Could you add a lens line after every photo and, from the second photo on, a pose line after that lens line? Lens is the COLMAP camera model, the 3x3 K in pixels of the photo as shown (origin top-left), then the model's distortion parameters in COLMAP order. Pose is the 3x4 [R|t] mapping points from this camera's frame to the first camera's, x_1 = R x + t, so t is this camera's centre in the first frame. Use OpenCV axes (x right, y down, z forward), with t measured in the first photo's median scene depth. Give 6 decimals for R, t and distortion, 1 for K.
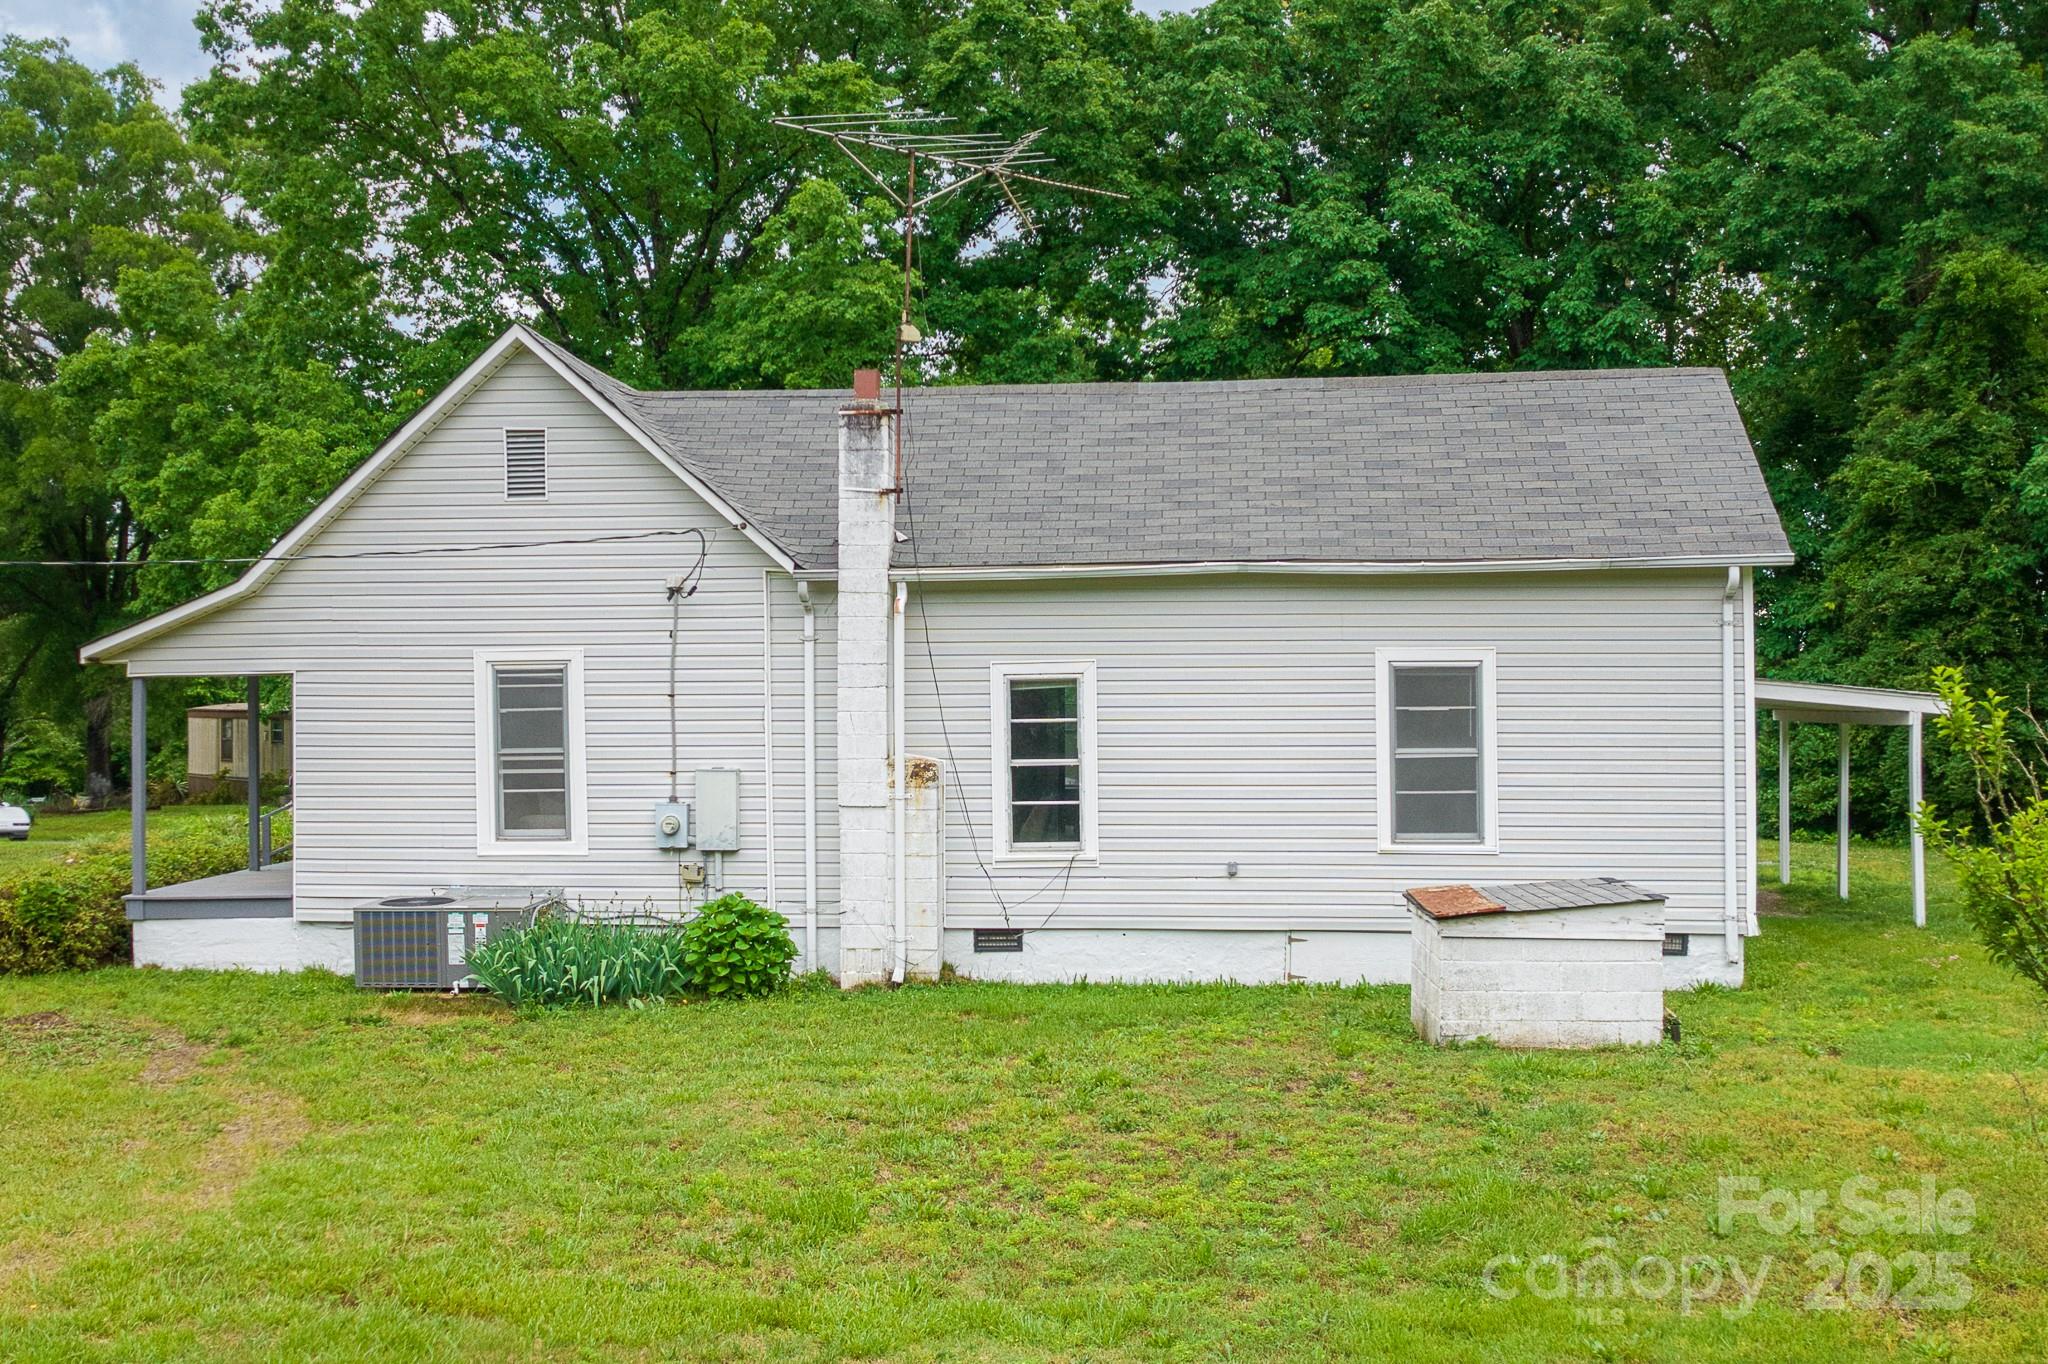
lens RADIAL K [[1310.3, 0, 1036.1], [0, 1310.3, 687.6], [0, 0, 1]] dist [-0.083599, 0.074912]
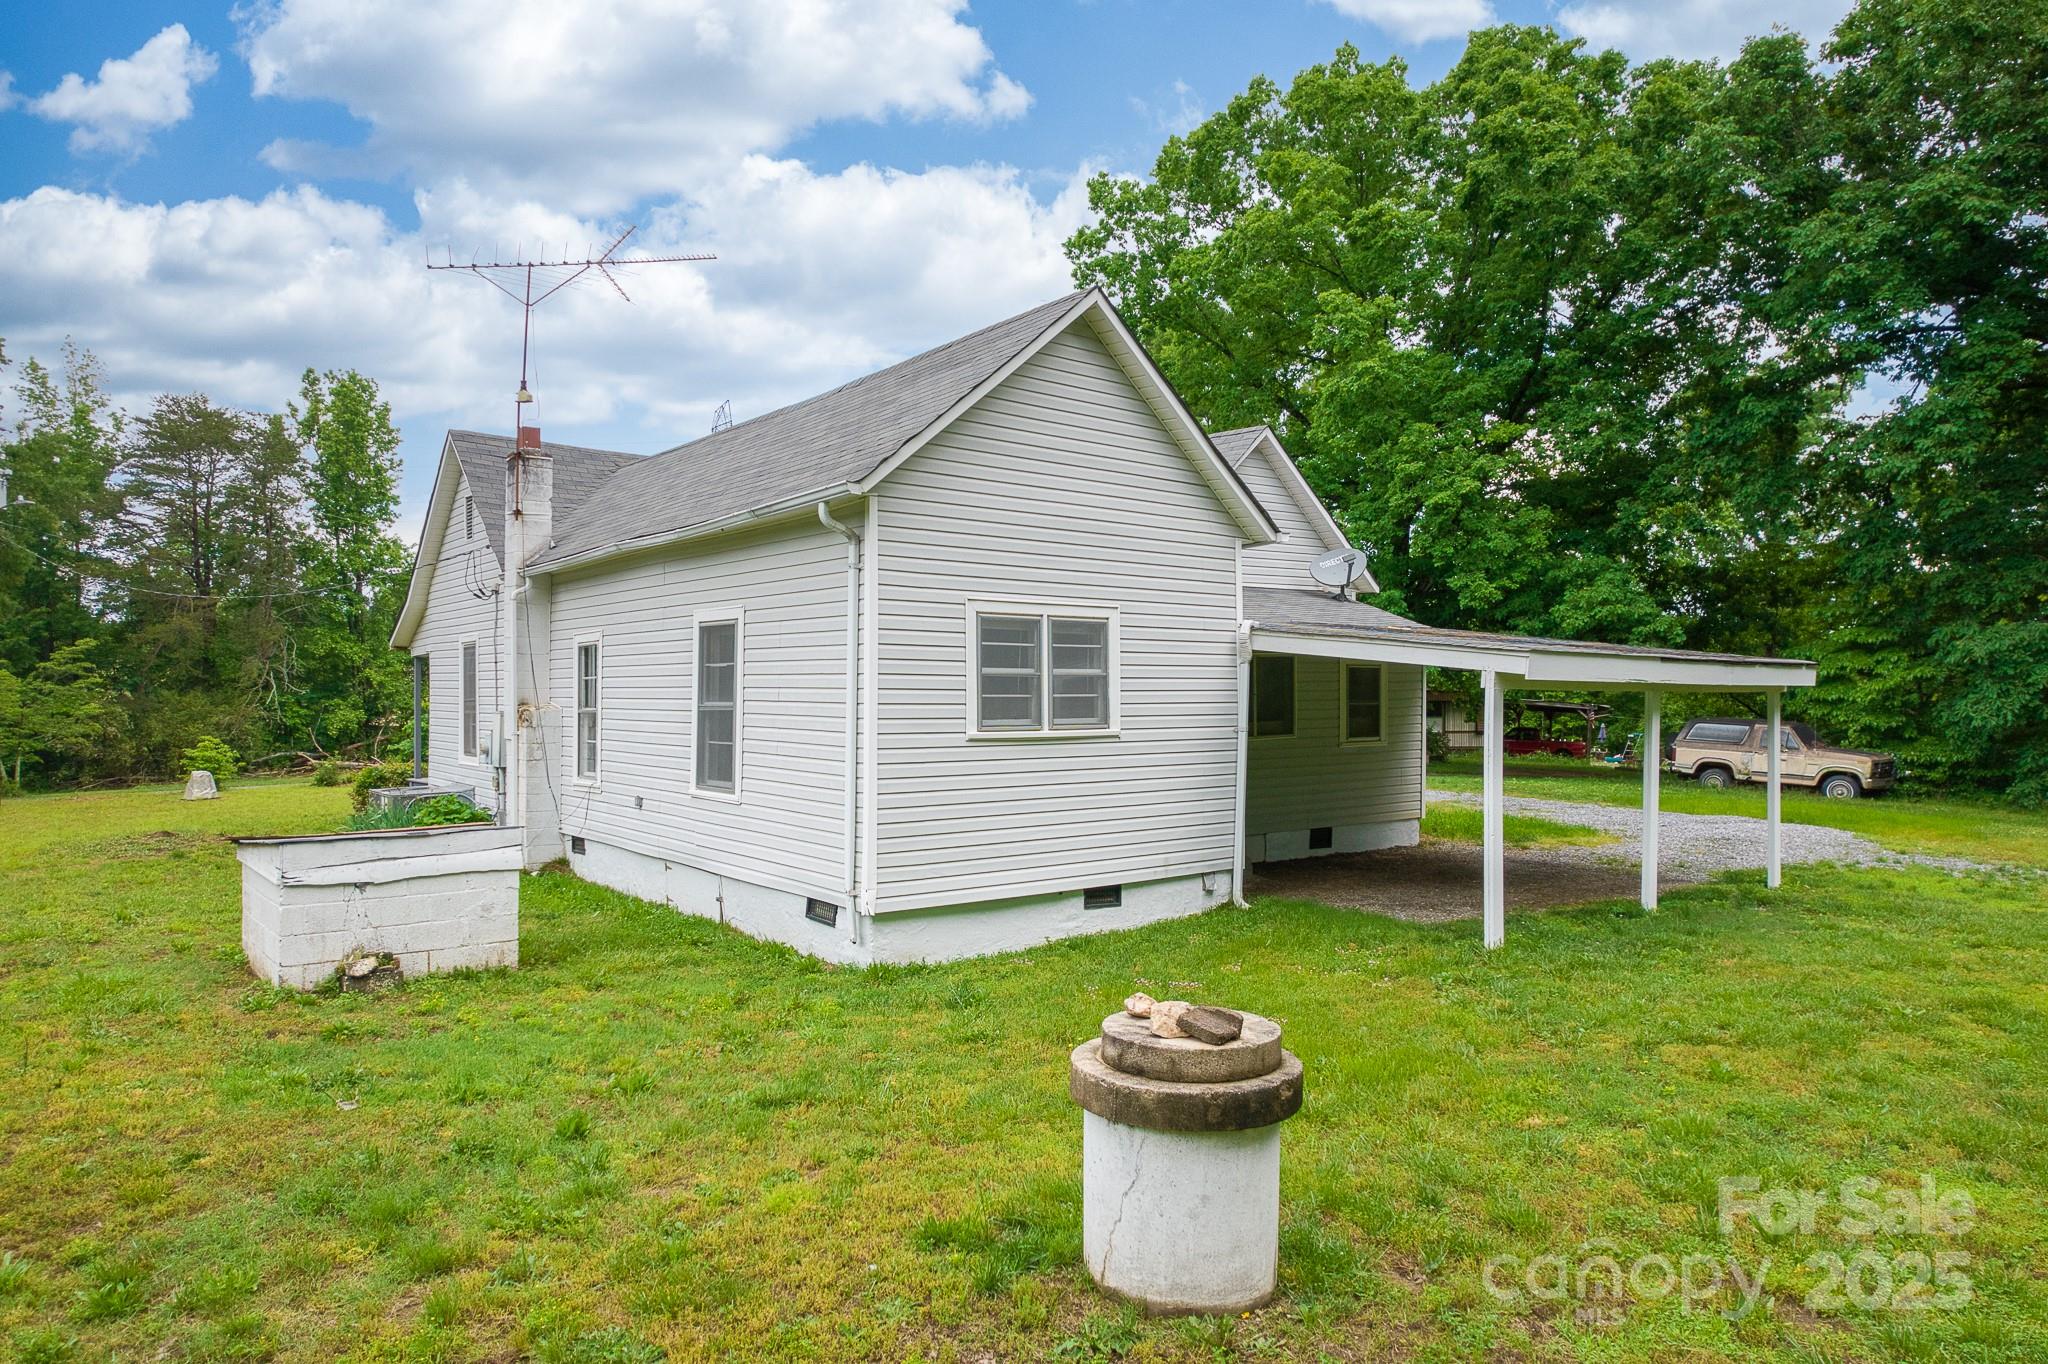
lens RADIAL K [[1310.3, 0, 1036.1], [0, 1310.3, 687.6], [0, 0, 1]] dist [-0.083599, 0.074912]
pose [[0.660645, -0.000557, -0.750698, 1.266648], [0.034151, 0.998987, 0.029314, 0.012410], [0.749921, -0.045003, 0.659994, 0.484151]]
